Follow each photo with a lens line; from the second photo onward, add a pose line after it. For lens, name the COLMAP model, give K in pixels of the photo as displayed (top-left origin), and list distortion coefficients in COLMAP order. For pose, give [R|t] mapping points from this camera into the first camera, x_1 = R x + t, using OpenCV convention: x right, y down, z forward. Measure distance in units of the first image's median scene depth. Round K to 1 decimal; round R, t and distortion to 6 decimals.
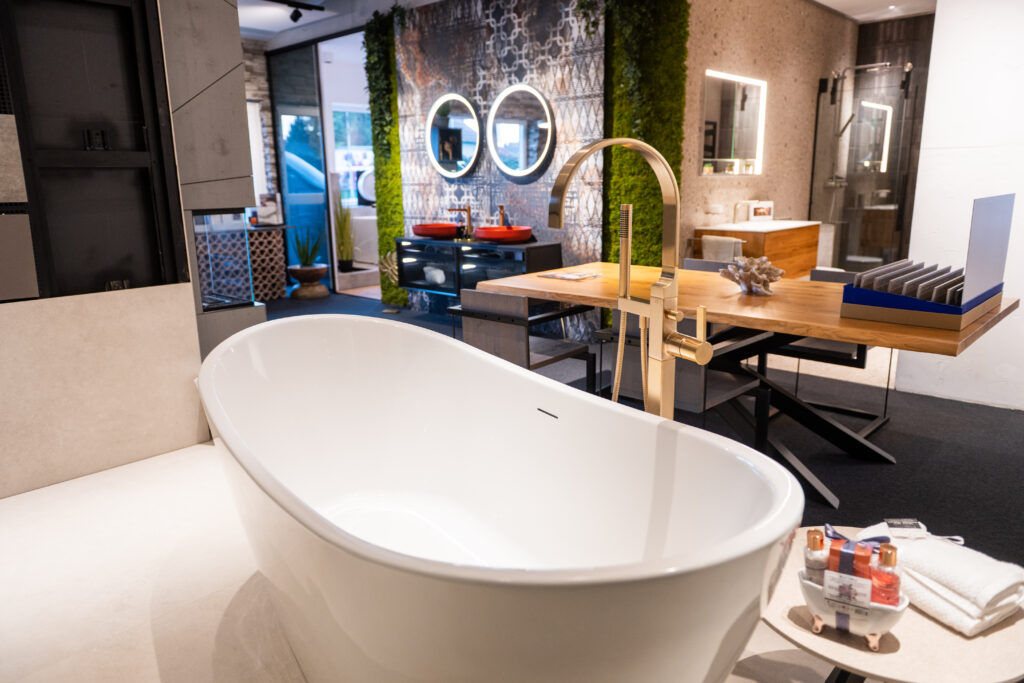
lens RADIAL K [[687.3, 0, 512.0], [0, 687.3, 341.5], [0, 0, 1]] dist [-0.006957, -0.004333]
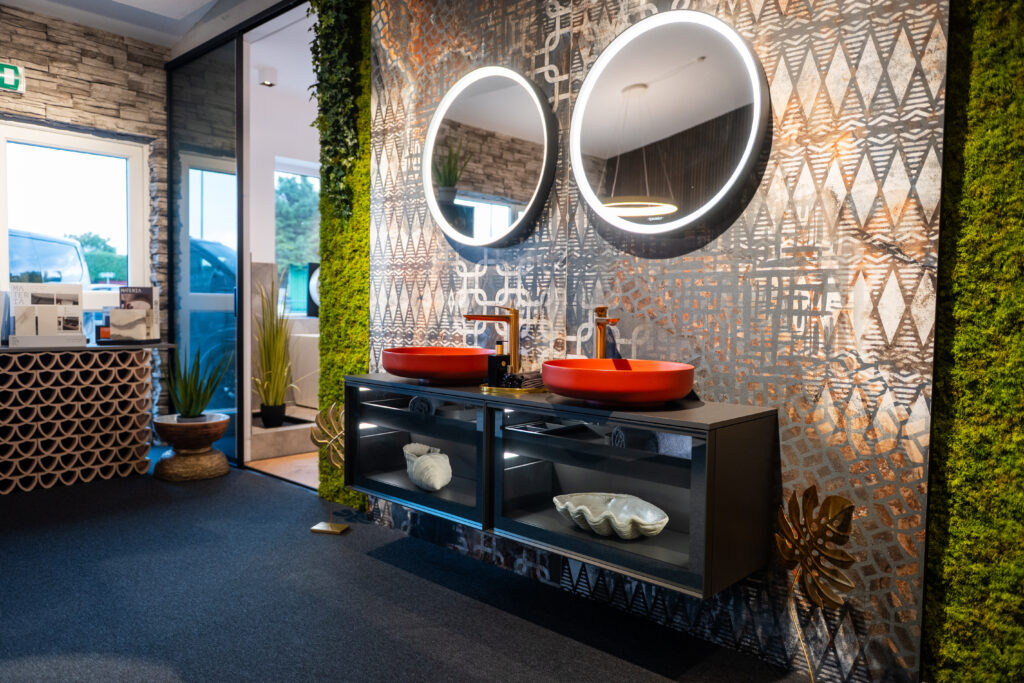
lens RADIAL K [[718.8, 0, 521.6], [0, 718.8, 340.4], [0, 0, 1]] dist [0.002110, 0.001565]
pose [[0.999237, 0.030690, 0.024138, -0.065424], [-0.025703, 0.982396, -0.185032, -0.089310], [-0.029392, 0.184270, 0.982436, 0.528050]]
